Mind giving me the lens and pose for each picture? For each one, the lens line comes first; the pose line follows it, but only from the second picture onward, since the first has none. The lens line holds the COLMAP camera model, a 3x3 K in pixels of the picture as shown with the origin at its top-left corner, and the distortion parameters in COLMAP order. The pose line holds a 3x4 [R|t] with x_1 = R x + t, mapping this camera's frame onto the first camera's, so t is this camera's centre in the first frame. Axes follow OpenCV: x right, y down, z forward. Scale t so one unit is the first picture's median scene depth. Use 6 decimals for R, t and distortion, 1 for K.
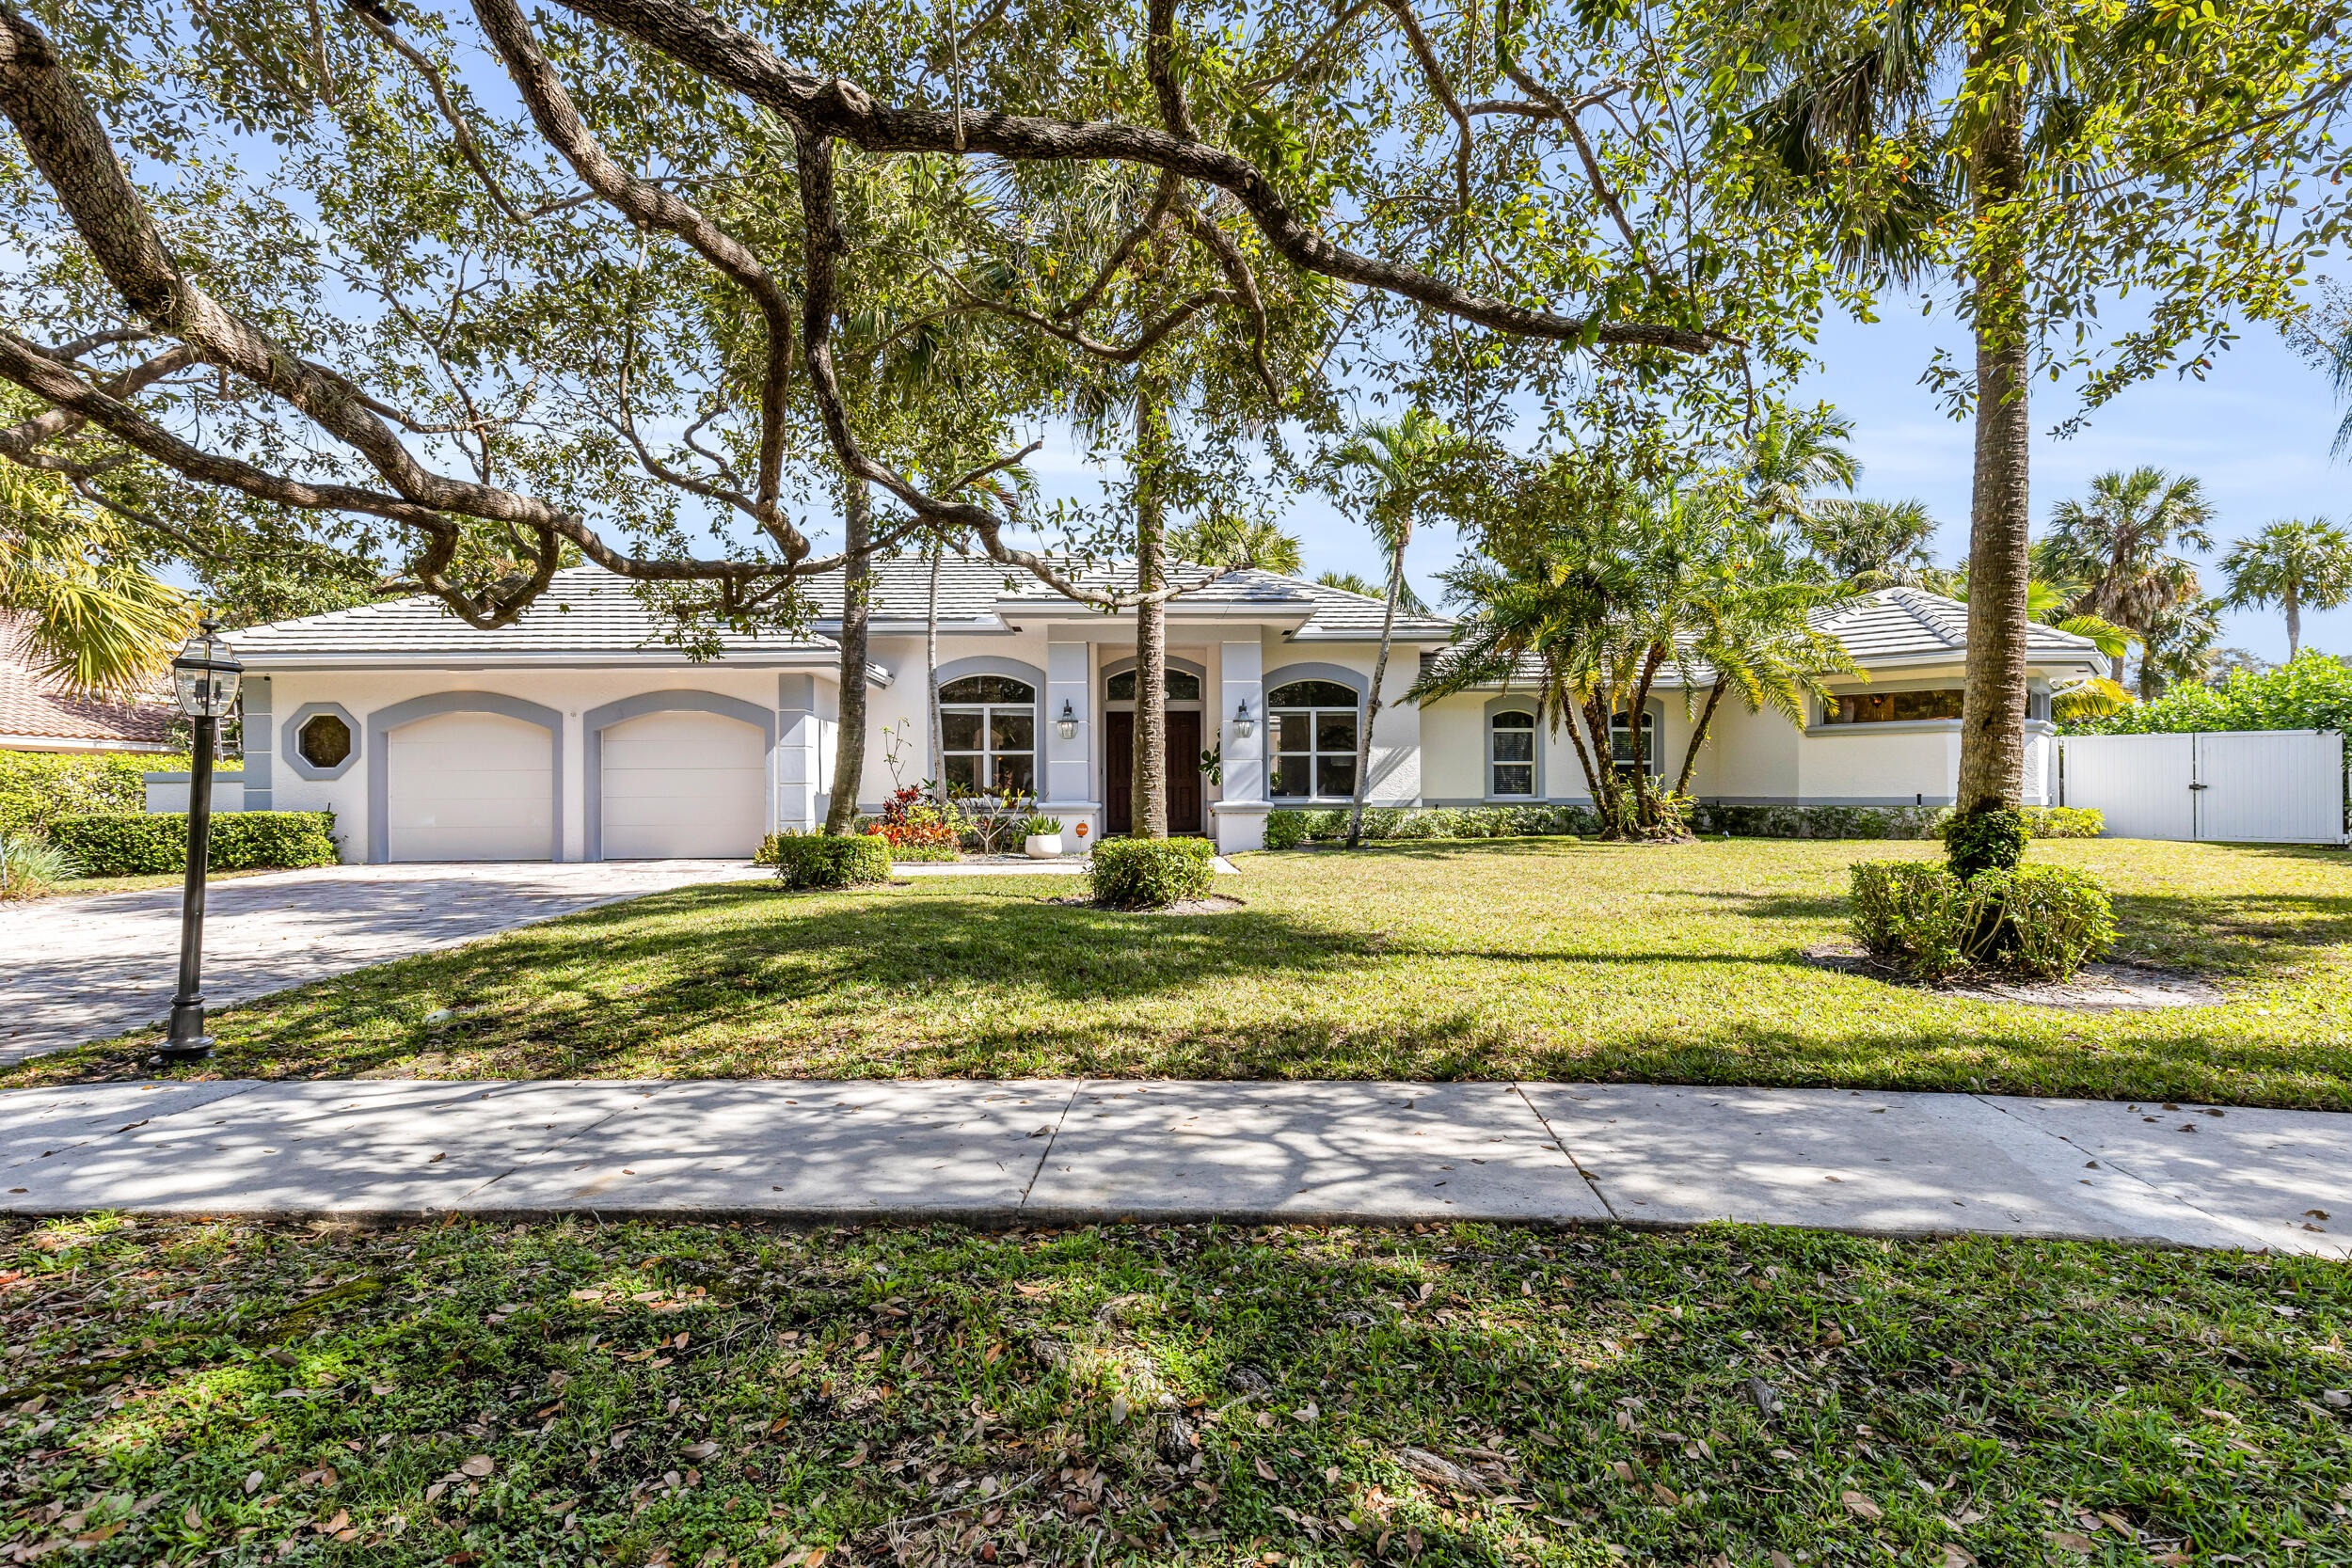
lens RADIAL K [[1067.1, 0, 1152.8], [0, 1067.1, 782.3], [0, 0, 1]] dist [-0.001549, -0.000547]
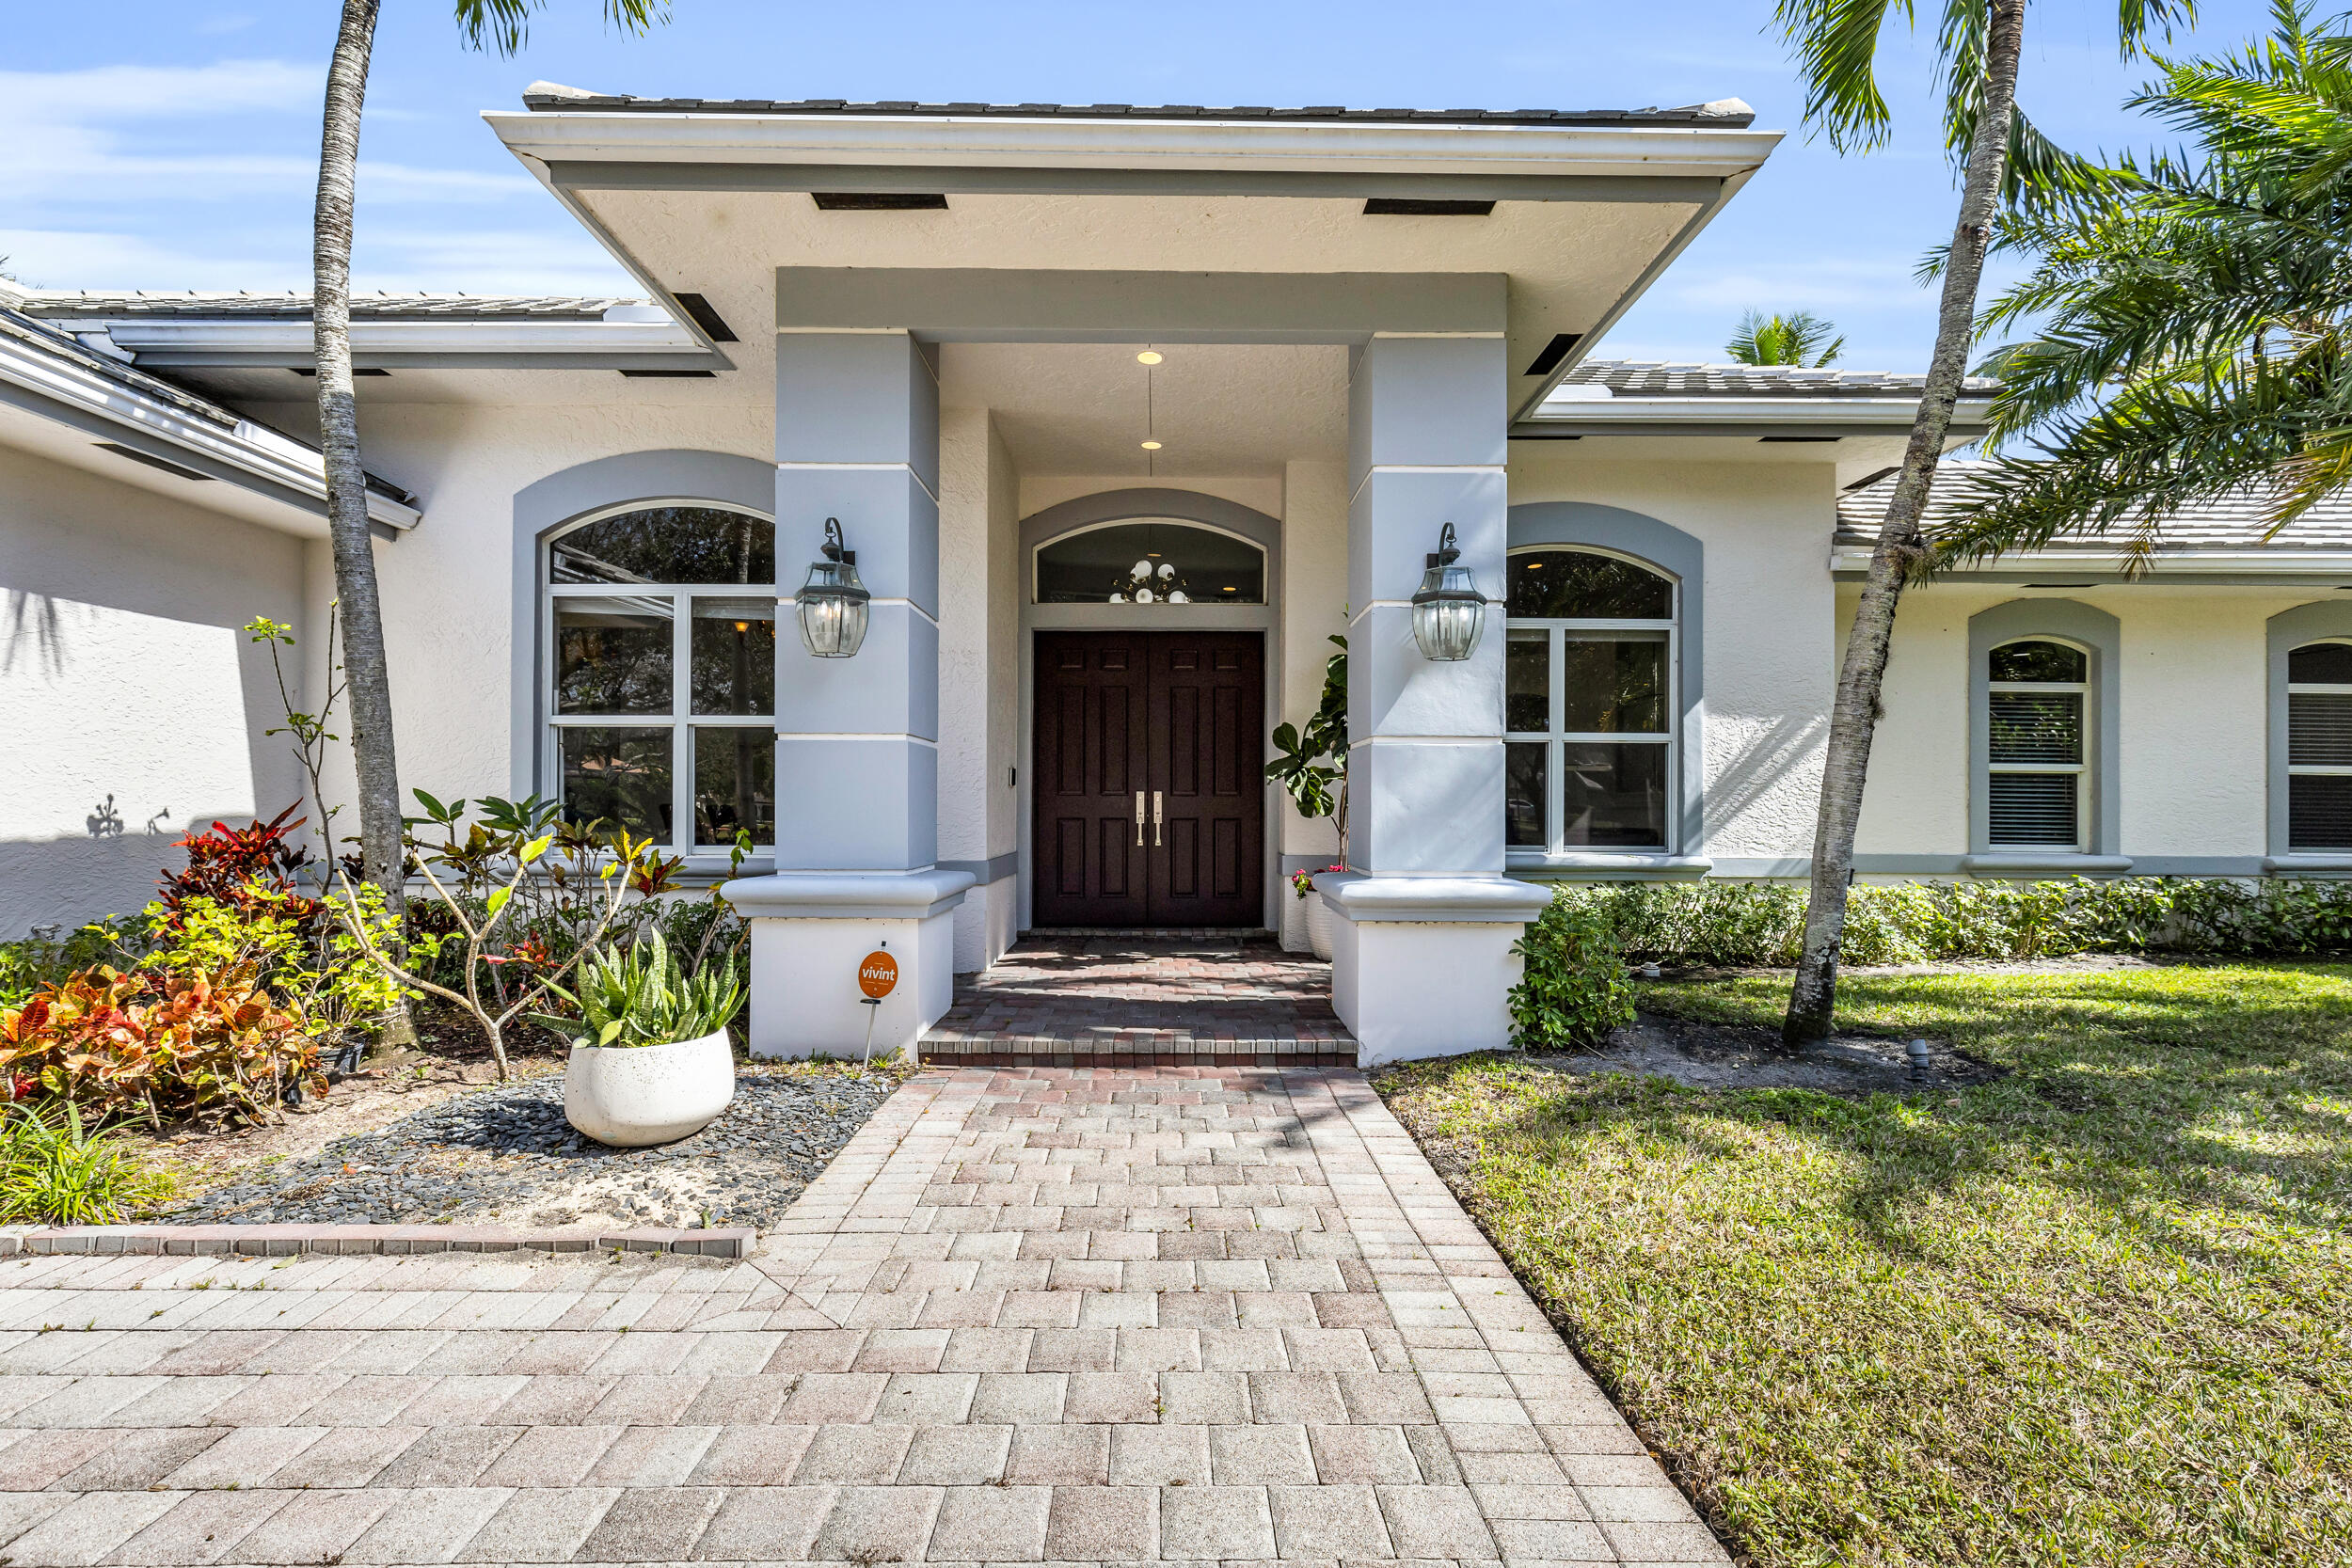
lens RADIAL K [[1067.1, 0, 1152.8], [0, 1067.1, 782.3], [0, 0, 1]] dist [-0.001549, -0.000547]
pose [[0.999937, 0.010719, -0.003329, 0.005998], [-0.010758, 0.999871, -0.011934, -0.004311], [0.003201, 0.011969, 0.999923, 0.647730]]
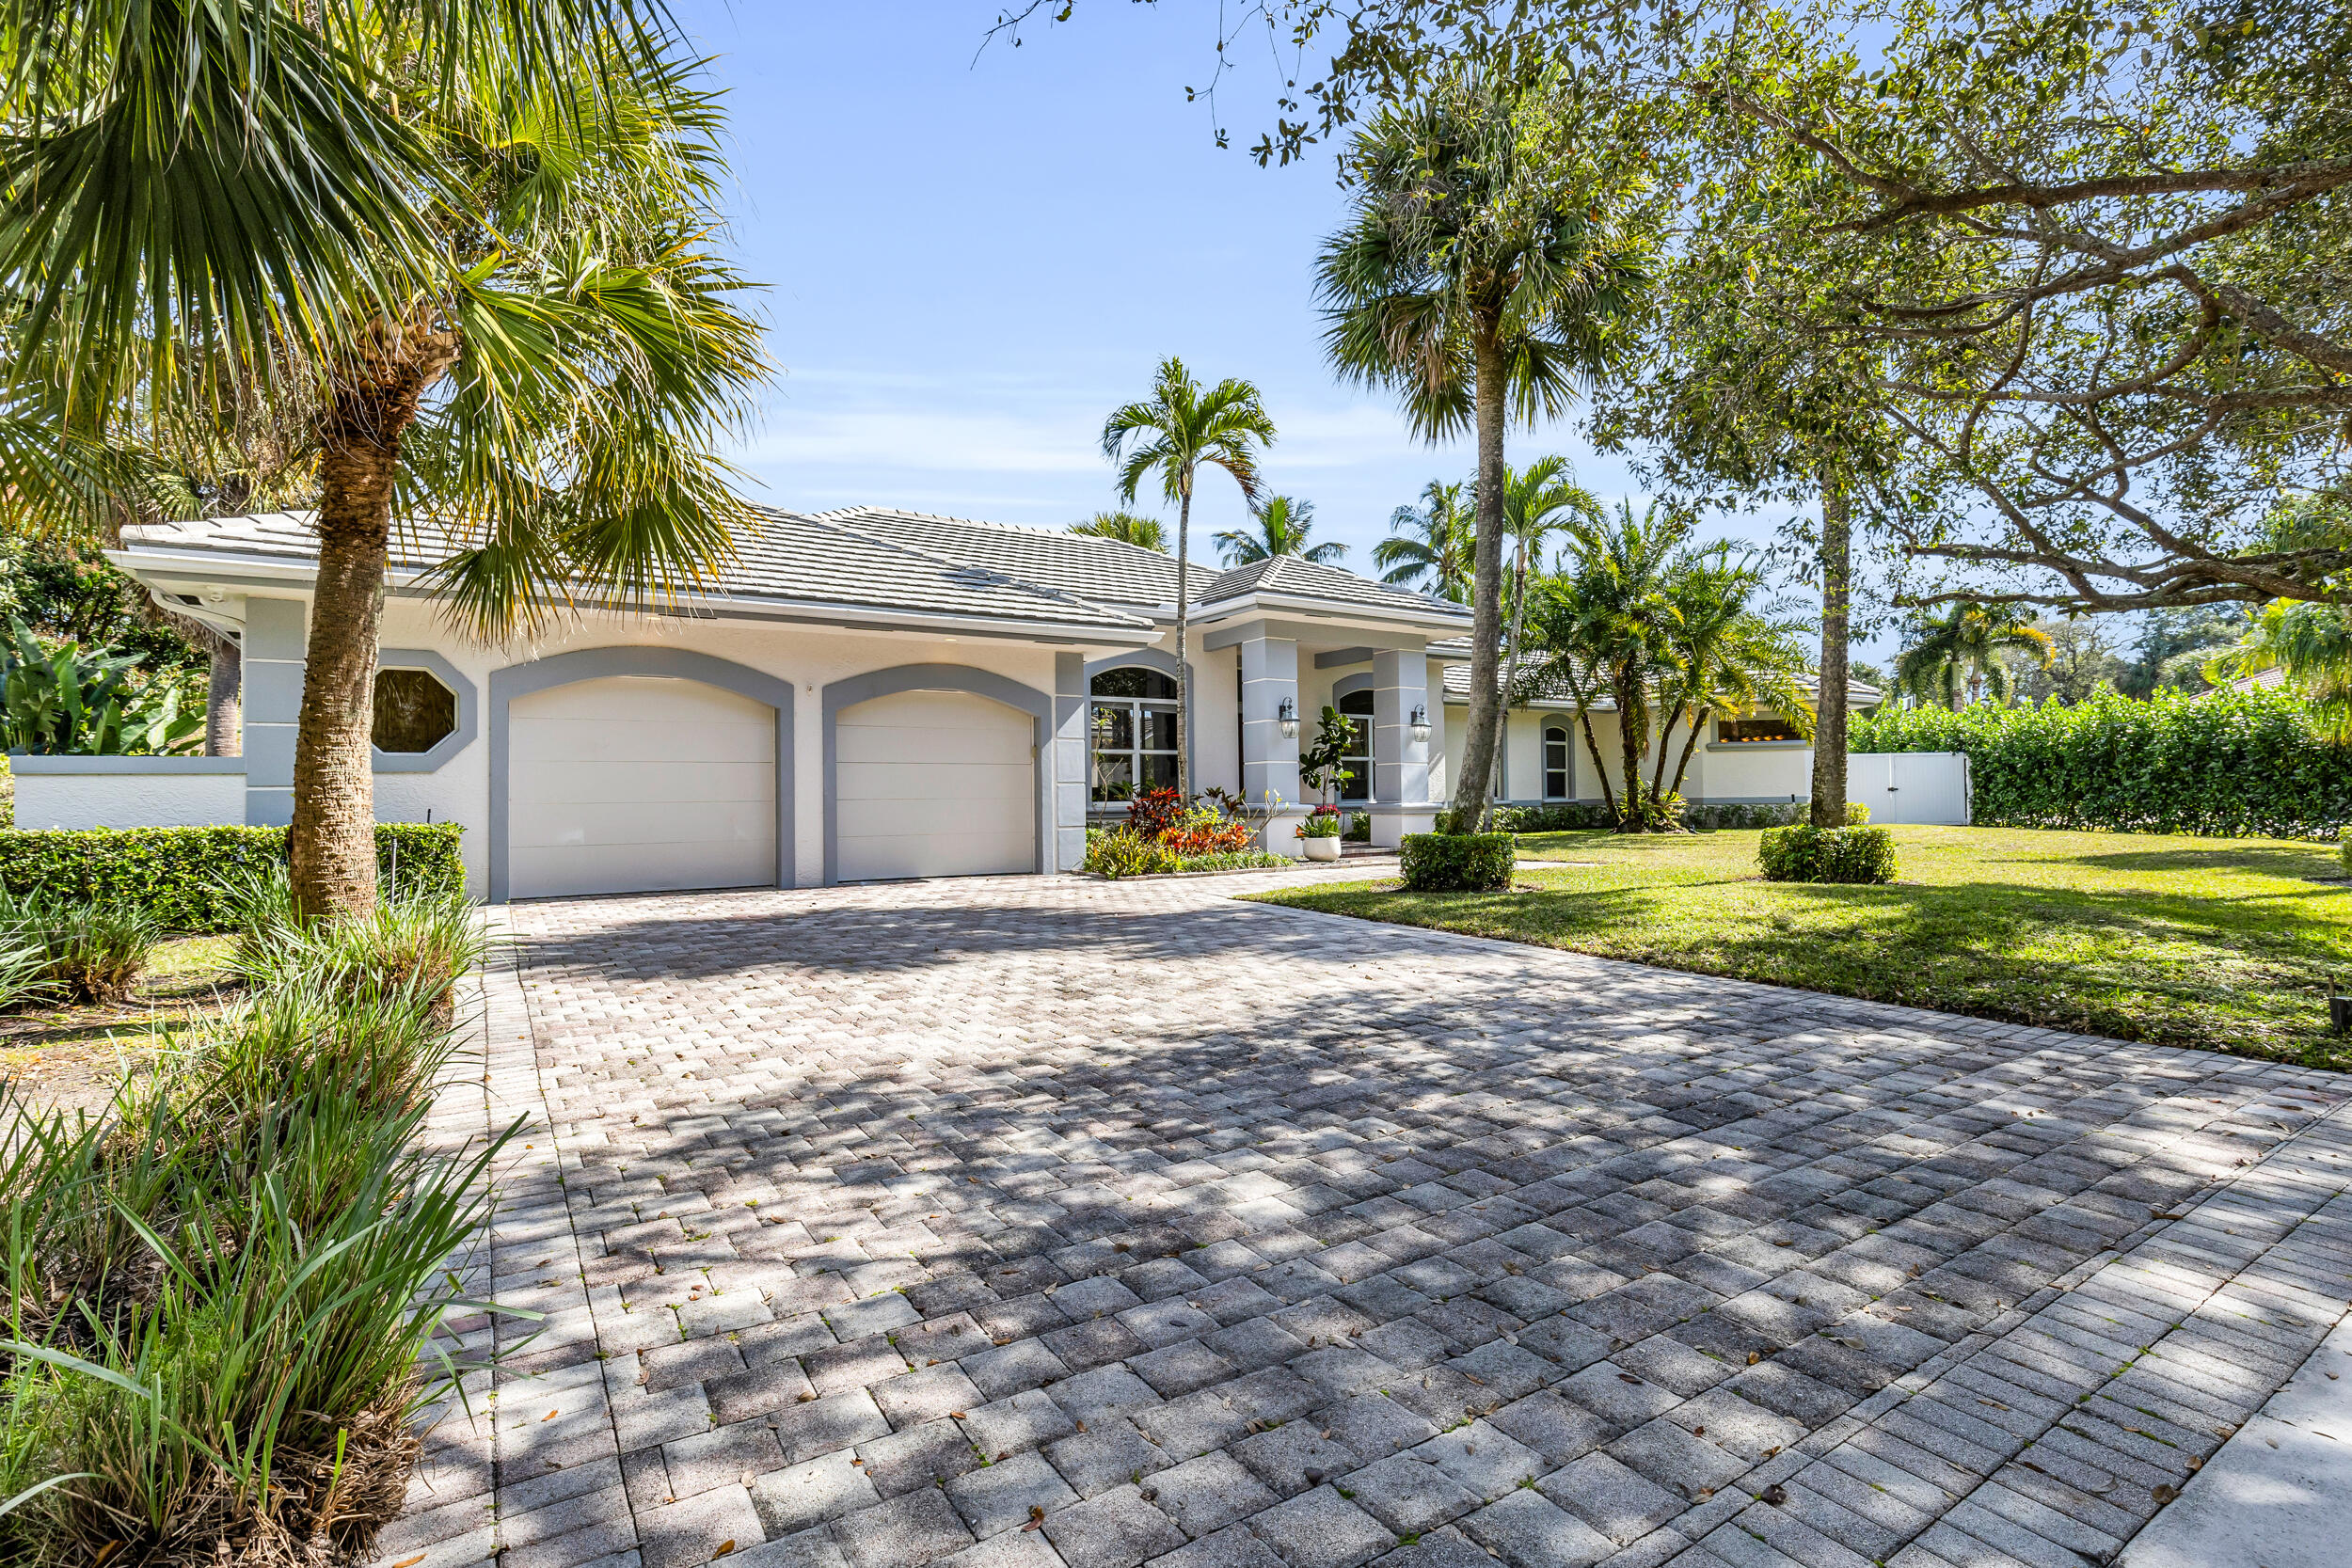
lens RADIAL K [[1067.1, 0, 1152.8], [0, 1067.1, 782.3], [0, 0, 1]] dist [-0.001549, -0.000547]
pose [[0.852994, 0.007890, 0.521862, -0.633504], [-0.001883, 0.999926, -0.012039, 0.009585], [-0.521918, 0.009287, 0.852945, 0.212736]]
